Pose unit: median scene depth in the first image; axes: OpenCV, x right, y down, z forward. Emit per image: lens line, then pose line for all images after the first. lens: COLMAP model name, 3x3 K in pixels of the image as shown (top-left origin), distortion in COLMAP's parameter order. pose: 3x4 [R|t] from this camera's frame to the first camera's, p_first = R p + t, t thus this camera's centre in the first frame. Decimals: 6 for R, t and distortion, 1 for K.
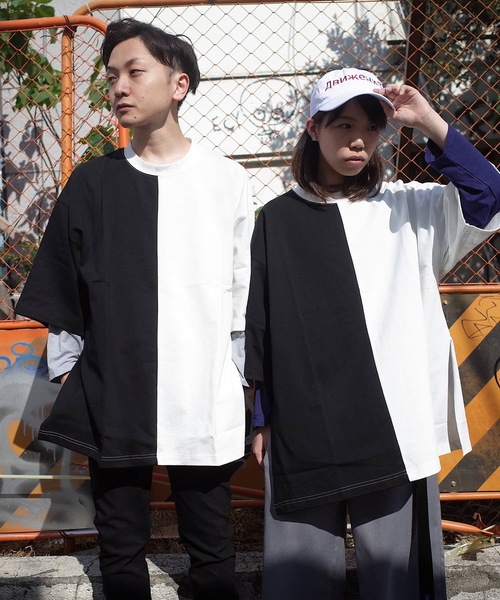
lens RADIAL K [[615.7, 0, 251.9], [0, 615.7, 319.2], [0, 0, 1]] dist [-0.005177, -0.002569]
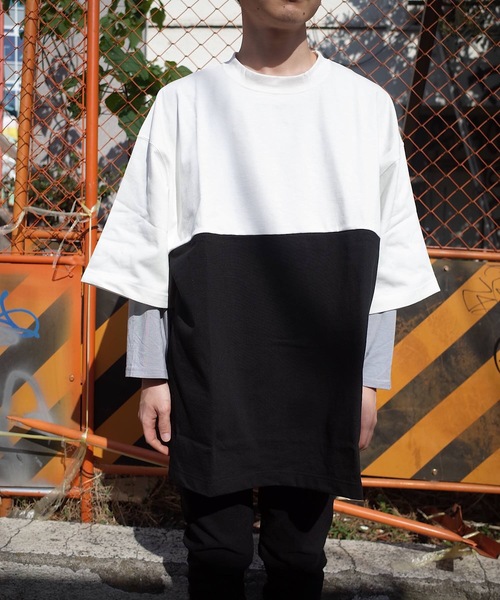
lens RADIAL K [[544.4, 0, 250.5], [0, 544.4, 295.8], [0, 0, 1]] dist [-0.015673, 0.011695]
pose [[0.996627, 0.078918, -0.022524, 0.040873], [-0.077326, 0.994921, 0.064451, -0.011864], [0.027496, -0.062491, 0.997667, 0.154359]]
